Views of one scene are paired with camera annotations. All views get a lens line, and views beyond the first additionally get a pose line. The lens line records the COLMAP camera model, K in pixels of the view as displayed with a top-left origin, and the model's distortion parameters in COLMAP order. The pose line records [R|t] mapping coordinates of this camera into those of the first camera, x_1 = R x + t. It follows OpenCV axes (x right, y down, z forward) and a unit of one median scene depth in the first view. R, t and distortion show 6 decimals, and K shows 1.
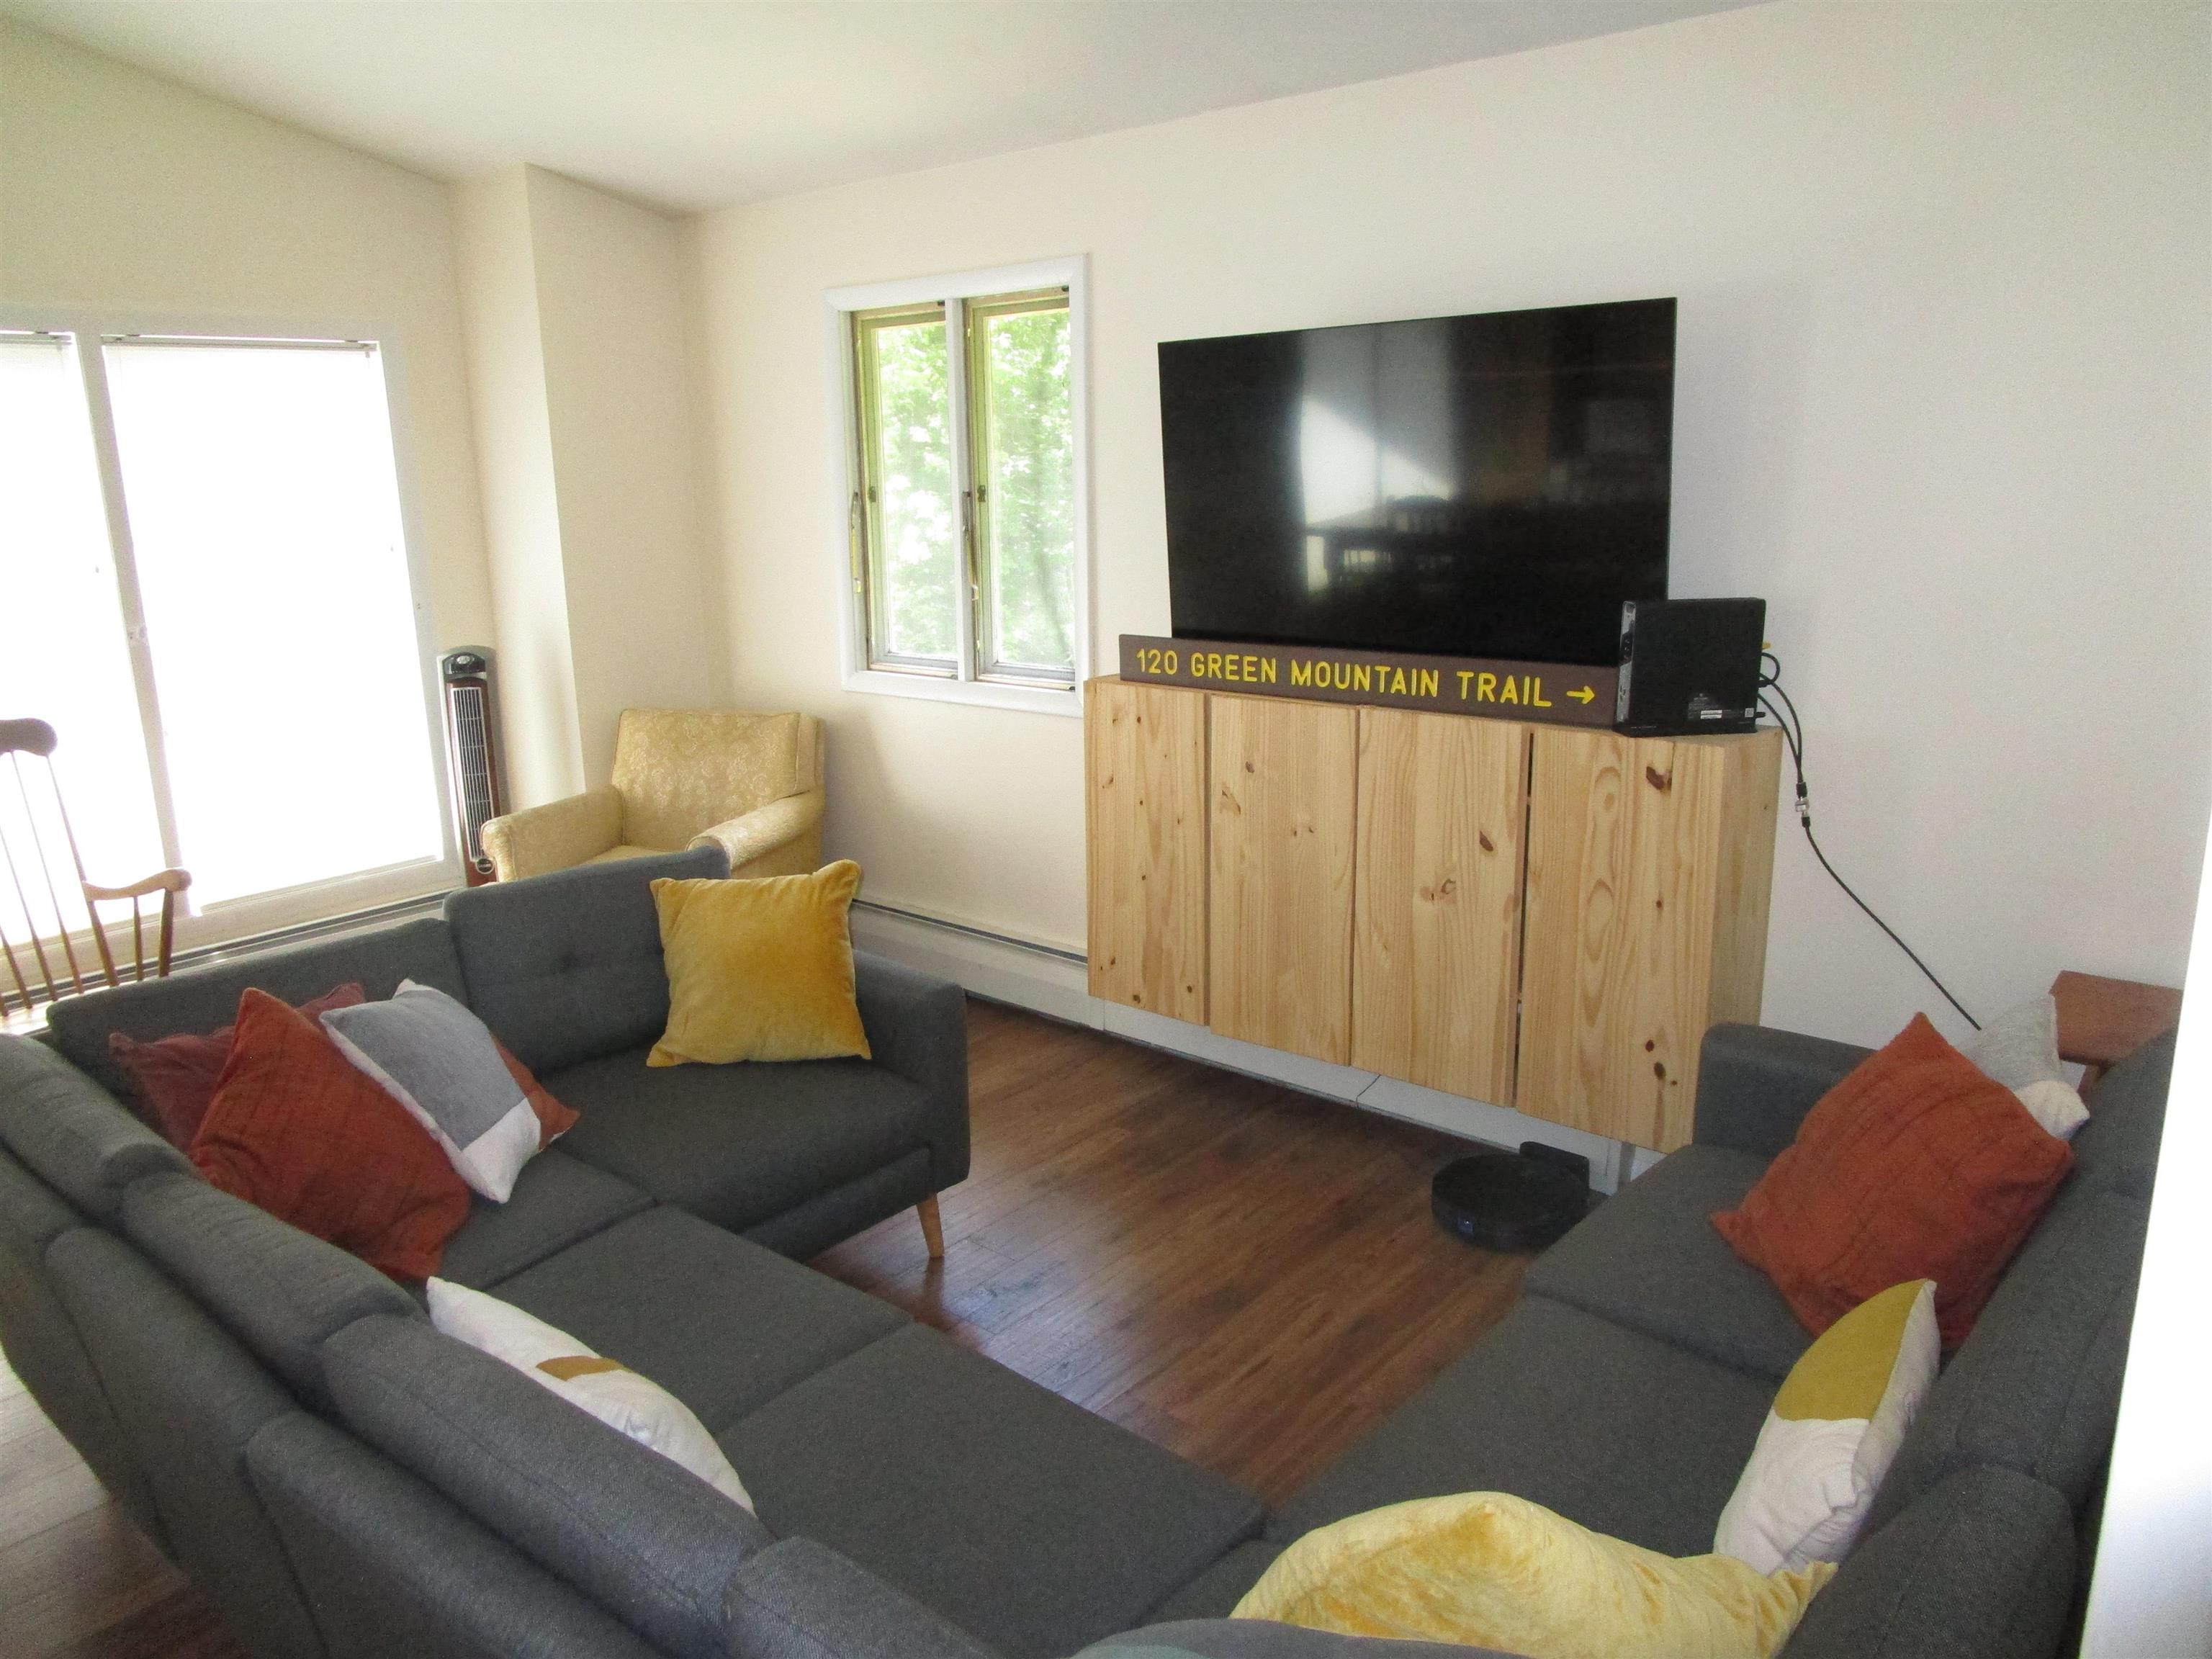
lens RADIAL K [[1610.3, 0, 1106.0], [0, 1610.3, 829.5], [0, 0, 1]] dist [0.000575, -0.002240]
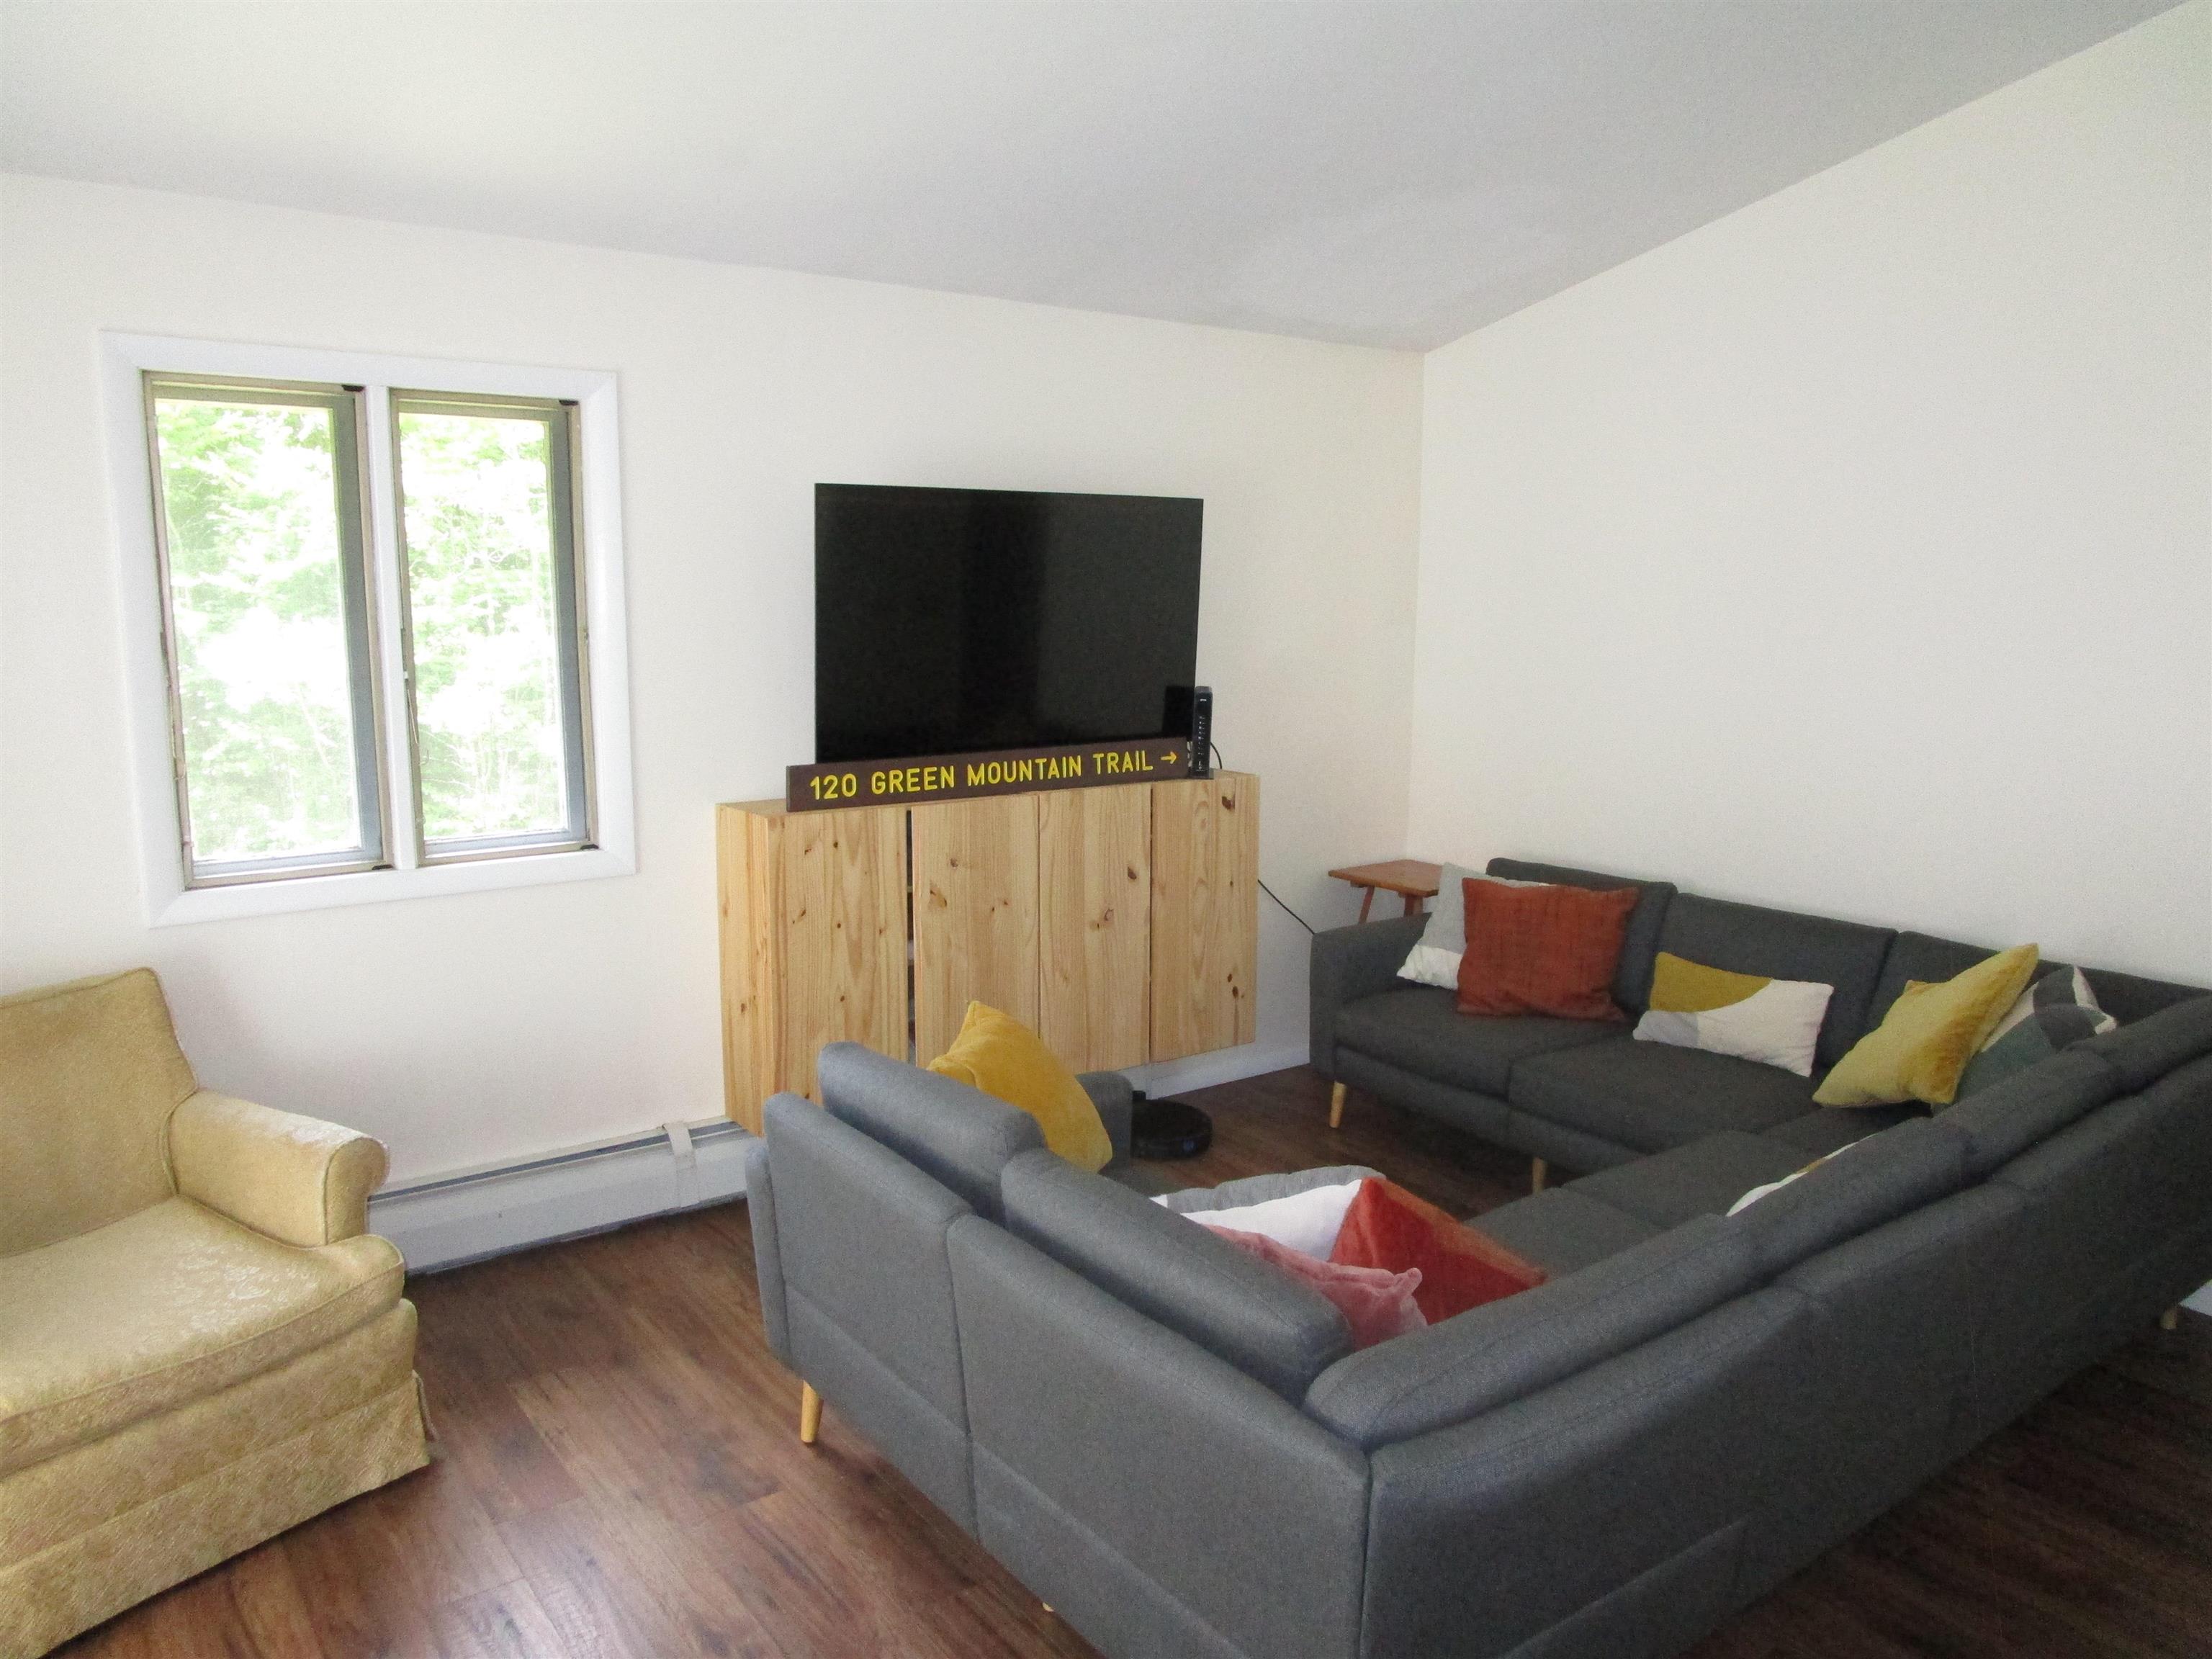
lens RADIAL K [[1610.3, 0, 1106.0], [0, 1610.3, 829.5], [0, 0, 1]] dist [0.000575, -0.002240]
pose [[0.198505, -0.135663, 0.970665, -1.020917], [0.203317, 0.974530, 0.094624, -0.152137], [-0.958779, 0.178570, 0.221032, 0.664139]]
